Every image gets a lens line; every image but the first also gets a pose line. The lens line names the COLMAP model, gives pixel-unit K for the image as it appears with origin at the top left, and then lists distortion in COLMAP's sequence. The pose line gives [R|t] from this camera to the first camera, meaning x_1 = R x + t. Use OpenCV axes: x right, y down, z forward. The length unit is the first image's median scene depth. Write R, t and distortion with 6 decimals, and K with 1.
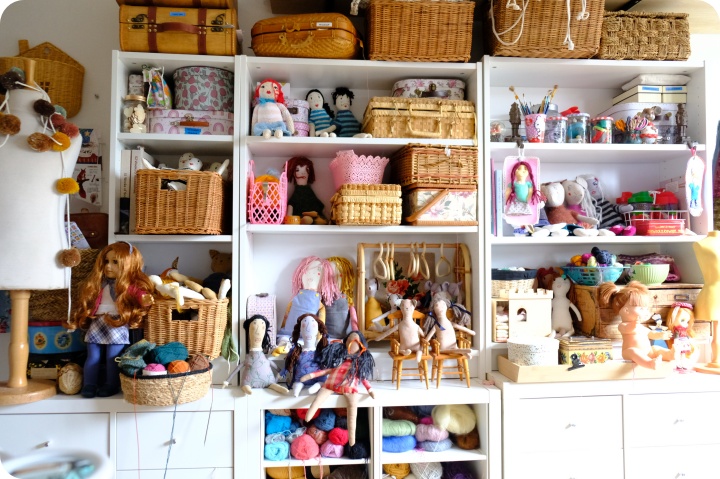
lens RADIAL K [[557.4, 0, 361.2], [0, 557.4, 241.9], [0, 0, 1]] dist [-0.004694, -0.001961]
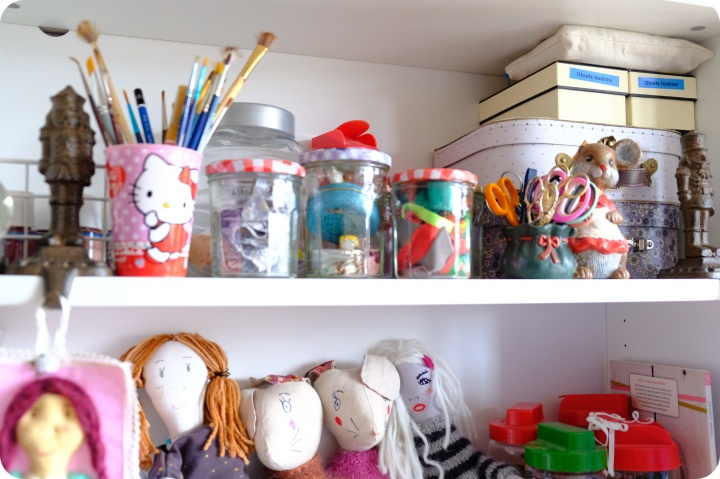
lens RADIAL K [[711.8, 0, 360.1], [0, 711.8, 239.4], [0, 0, 1]] dist [-0.000964, 0.000000]
pose [[0.970193, 0.021642, 0.241365, 0.316860], [-0.008786, 0.998491, -0.054214, -0.171588], [-0.242174, 0.050477, 0.968919, 0.685428]]
